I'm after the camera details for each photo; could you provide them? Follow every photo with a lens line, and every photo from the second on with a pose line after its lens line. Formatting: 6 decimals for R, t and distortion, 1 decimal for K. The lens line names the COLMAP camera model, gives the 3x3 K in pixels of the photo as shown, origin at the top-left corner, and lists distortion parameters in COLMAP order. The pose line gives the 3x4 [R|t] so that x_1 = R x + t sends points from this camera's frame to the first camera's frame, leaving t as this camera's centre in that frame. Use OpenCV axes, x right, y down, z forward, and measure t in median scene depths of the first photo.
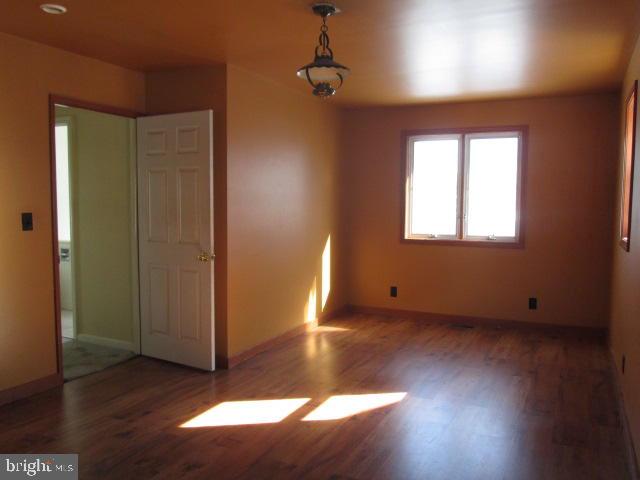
lens RADIAL K [[528.8, 0, 322.1], [0, 528.8, 240.6], [0, 0, 1]] dist [0.011842, -0.001761]
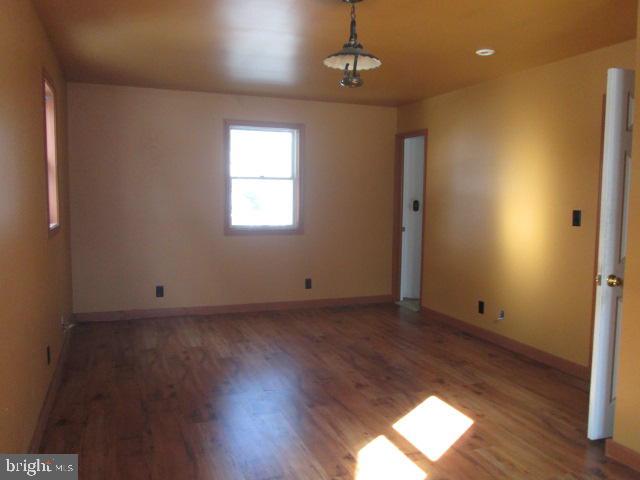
lens RADIAL K [[528.8, 0, 321.8], [0, 528.8, 239.9], [0, 0, 1]] dist [0.011842, -0.001761]
pose [[-0.674813, 0.049845, -0.736304, 0.679856], [-0.065783, 0.989682, 0.127287, -0.104673], [0.735051, 0.134332, -0.664571, 1.465321]]
